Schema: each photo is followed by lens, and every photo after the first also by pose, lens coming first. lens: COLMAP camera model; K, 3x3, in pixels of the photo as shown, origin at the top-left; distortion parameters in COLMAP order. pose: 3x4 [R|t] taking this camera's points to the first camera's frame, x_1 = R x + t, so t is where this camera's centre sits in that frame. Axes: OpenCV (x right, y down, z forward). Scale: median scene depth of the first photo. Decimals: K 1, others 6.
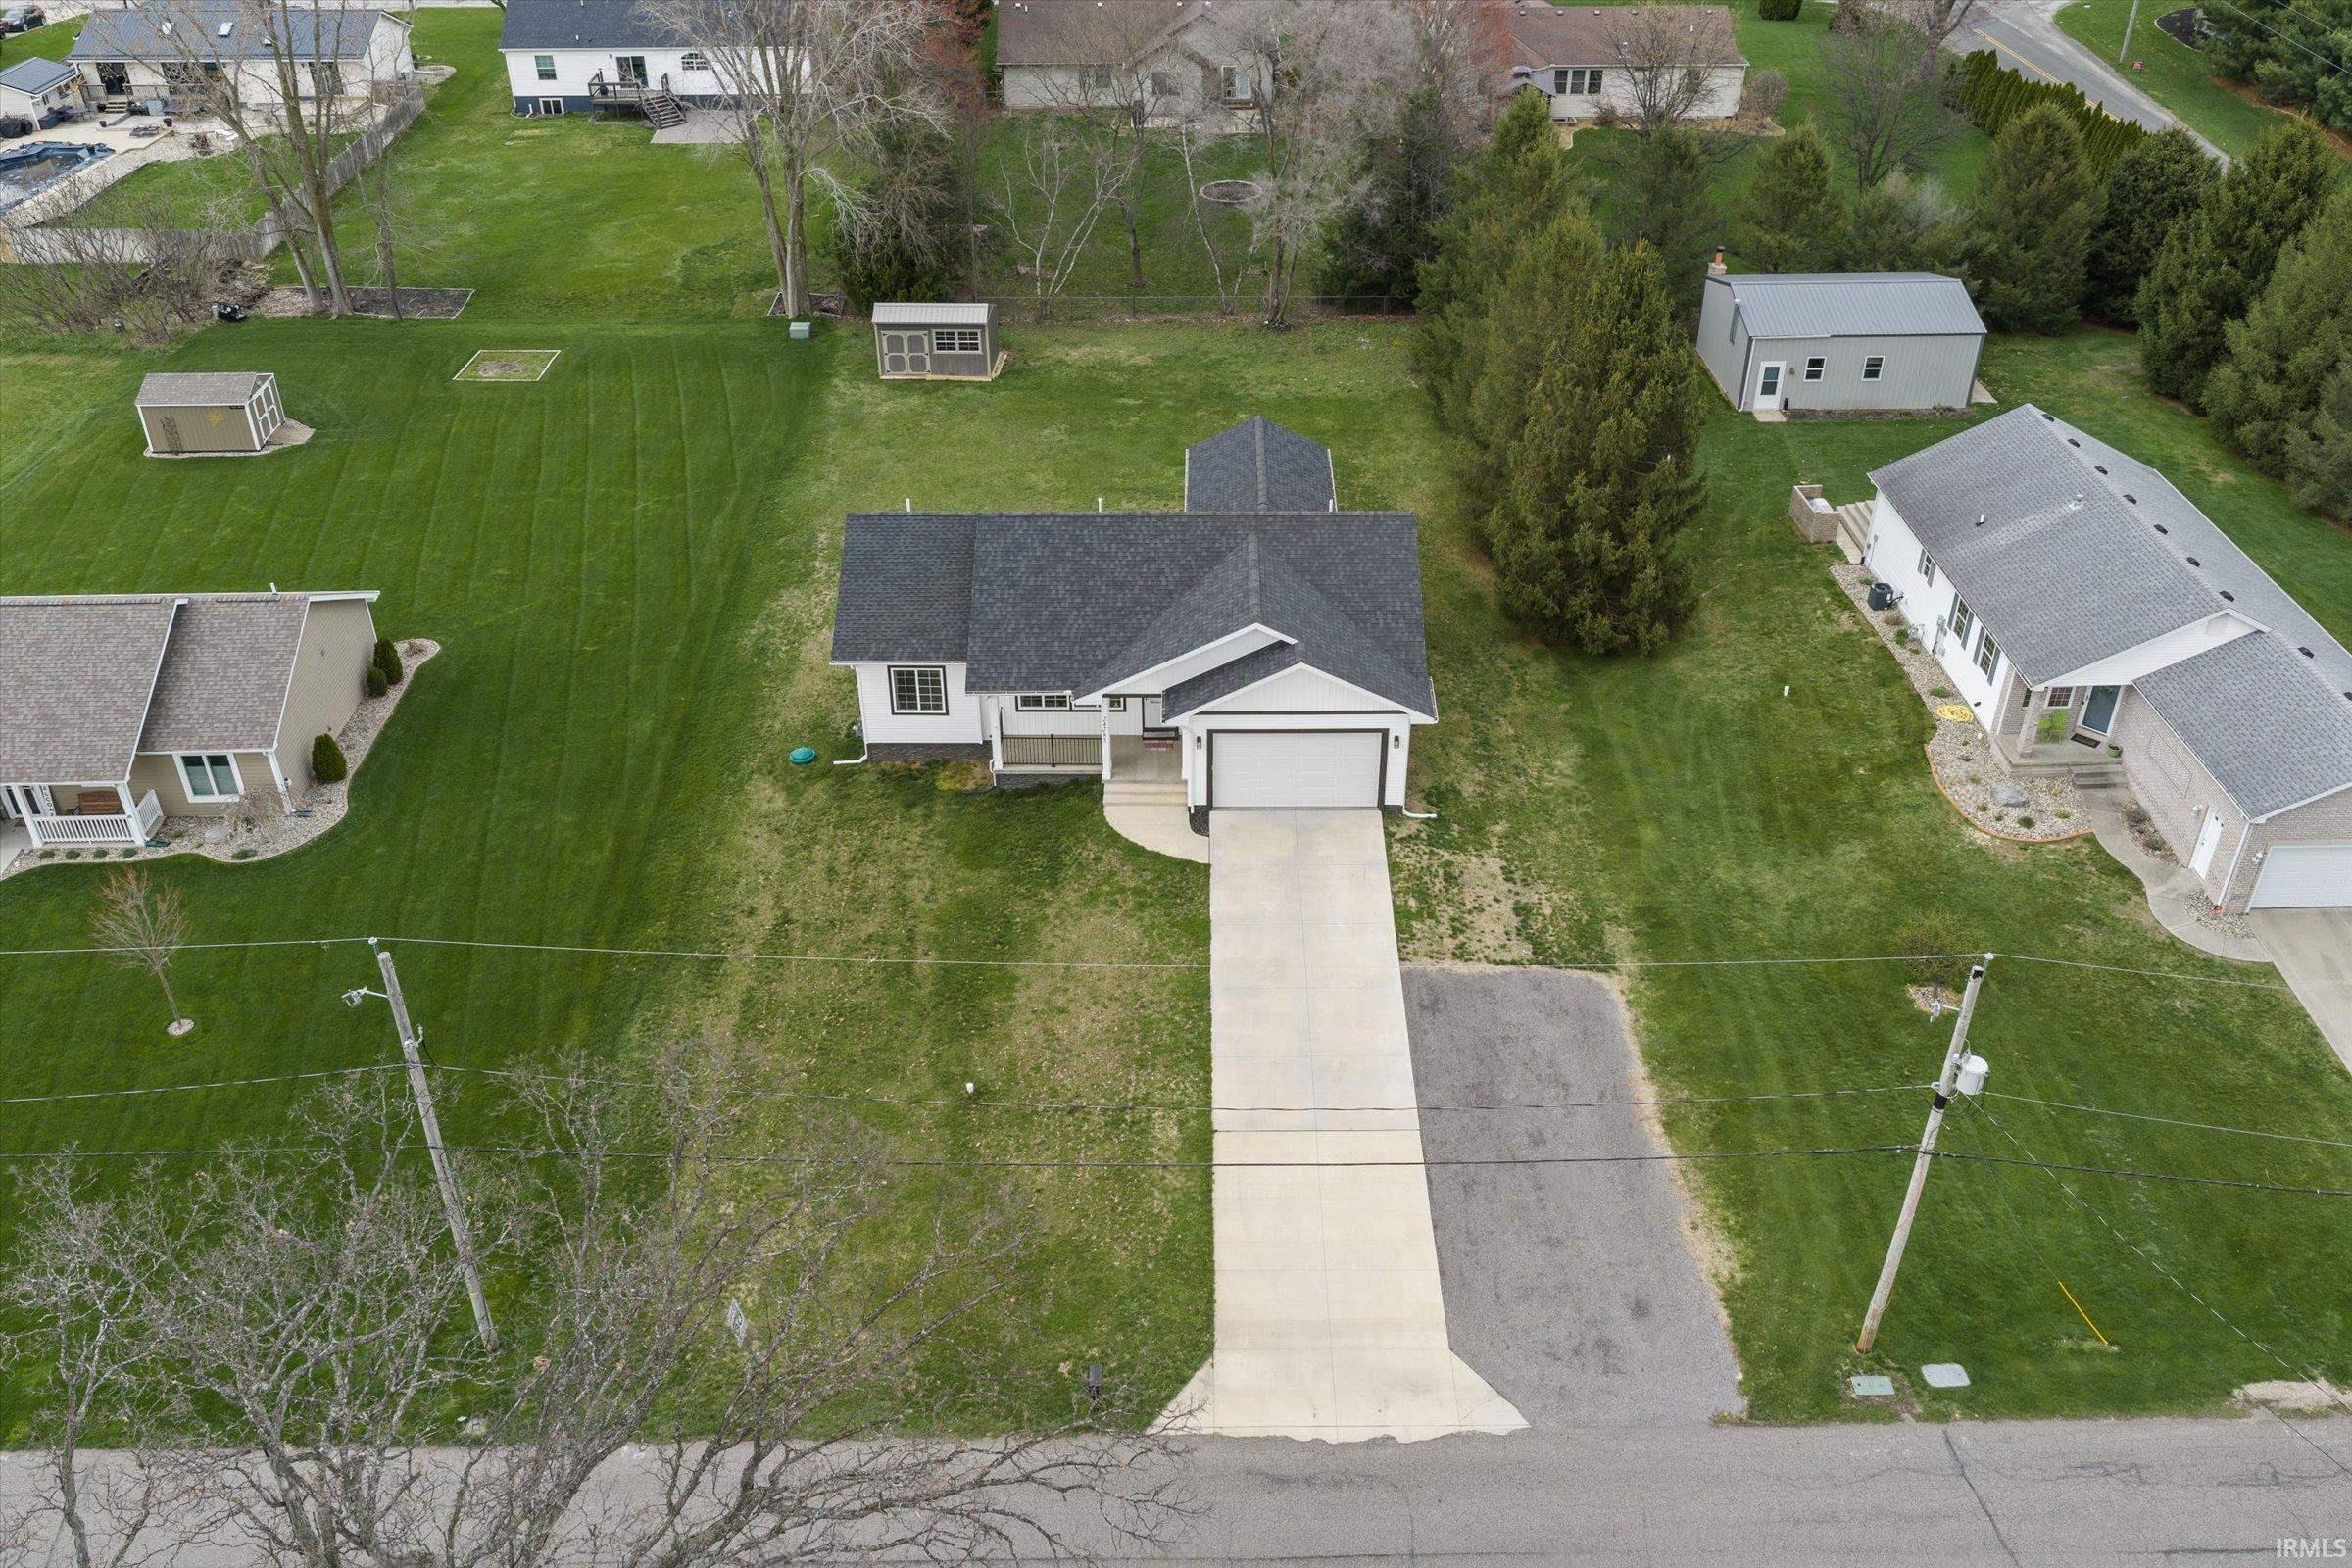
lens RADIAL K [[1923.3, 0, 1178.8], [0, 1923.3, 783.9], [0, 0, 1]] dist [-0.008733, 0.000156]
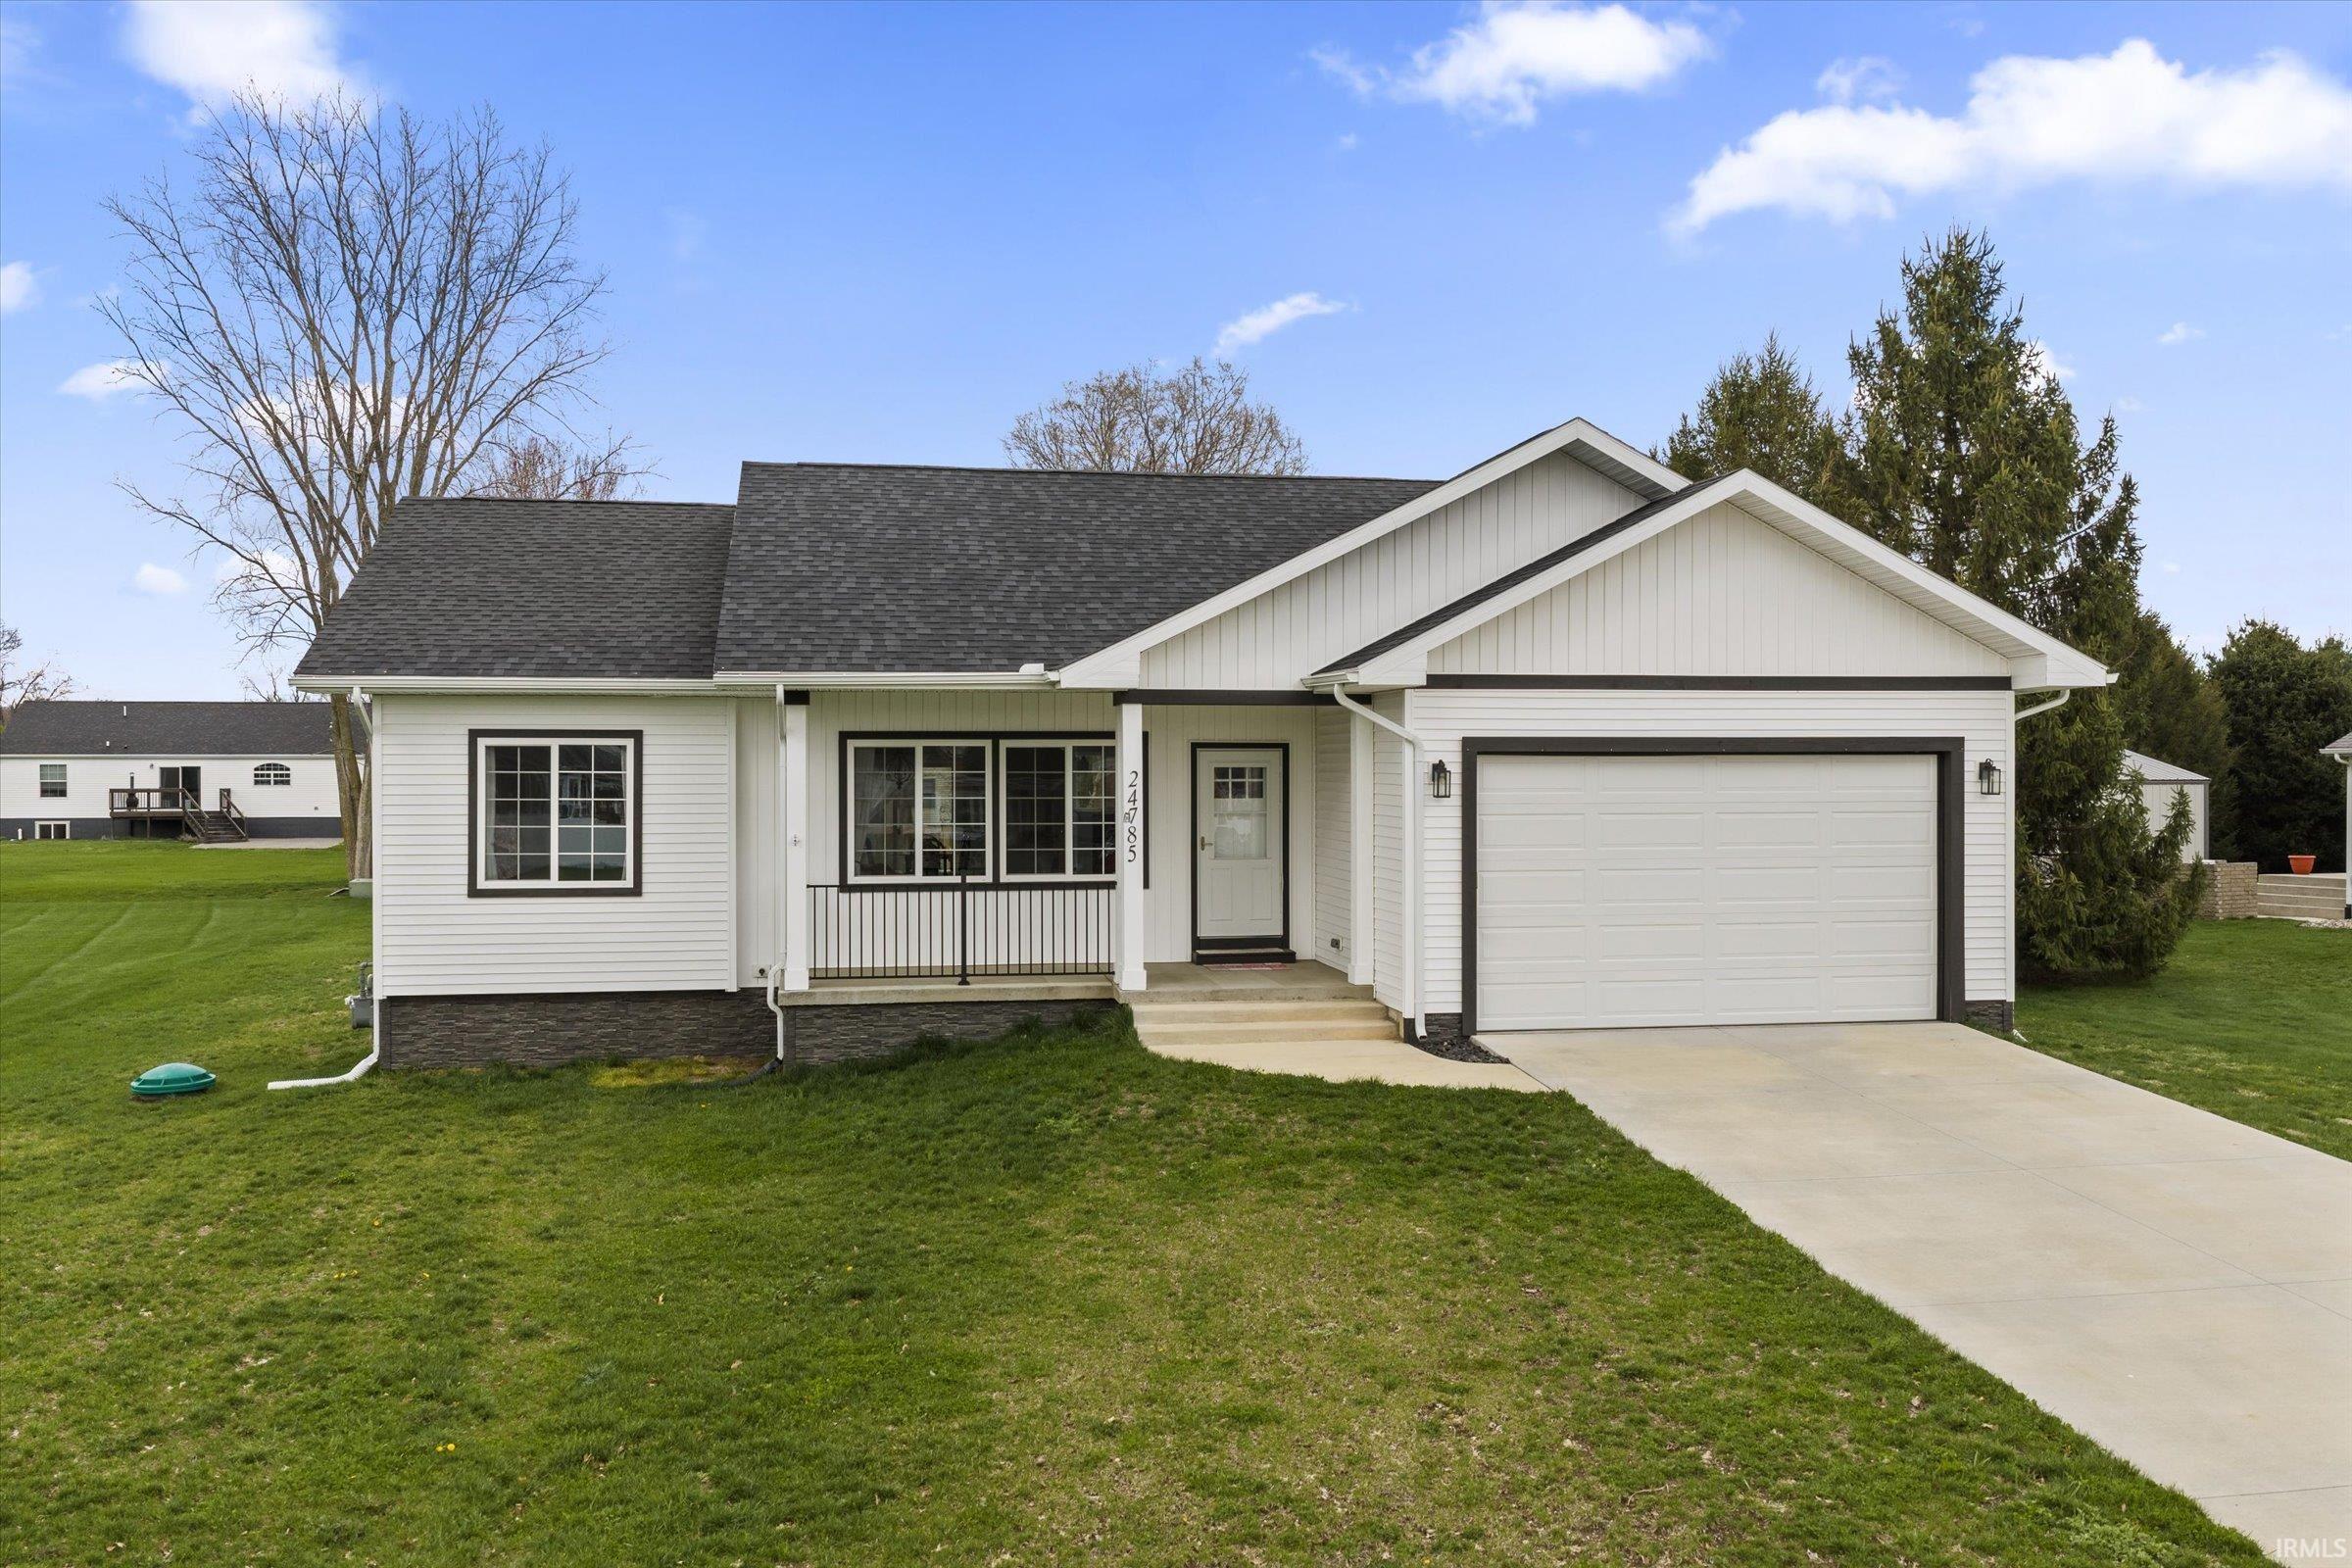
lens RADIAL K [[1923.3, 0, 1167.8], [0, 1923.3, 784.2], [0, 0, 1]] dist [-0.008733, 0.000156]
pose [[0.983721, 0.006035, 0.179599, -0.094688], [0.095899, 0.827592, -0.553078, 0.156793], [-0.151972, 0.561298, 0.813541, 0.740060]]
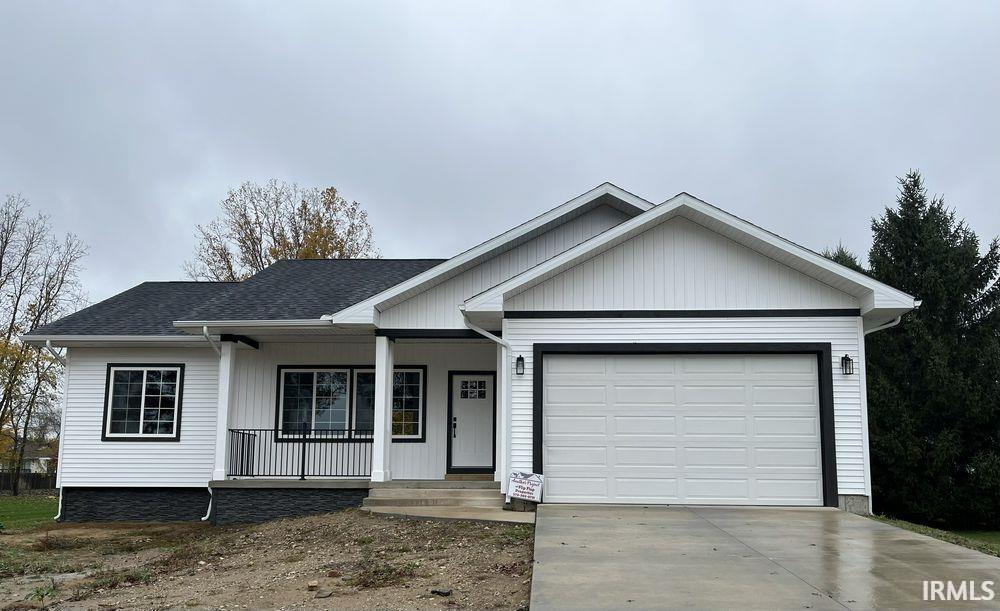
lens RADIAL K [[763.6, 0, 520.2], [0, 763.6, 384.6], [0, 0, 1]] dist [0.007712, 0.010630]
pose [[0.999634, 0.011639, -0.024414, 0.016609], [-0.024842, 0.752035, -0.658655, 0.143719], [0.010694, 0.659021, 0.752049, 0.821030]]
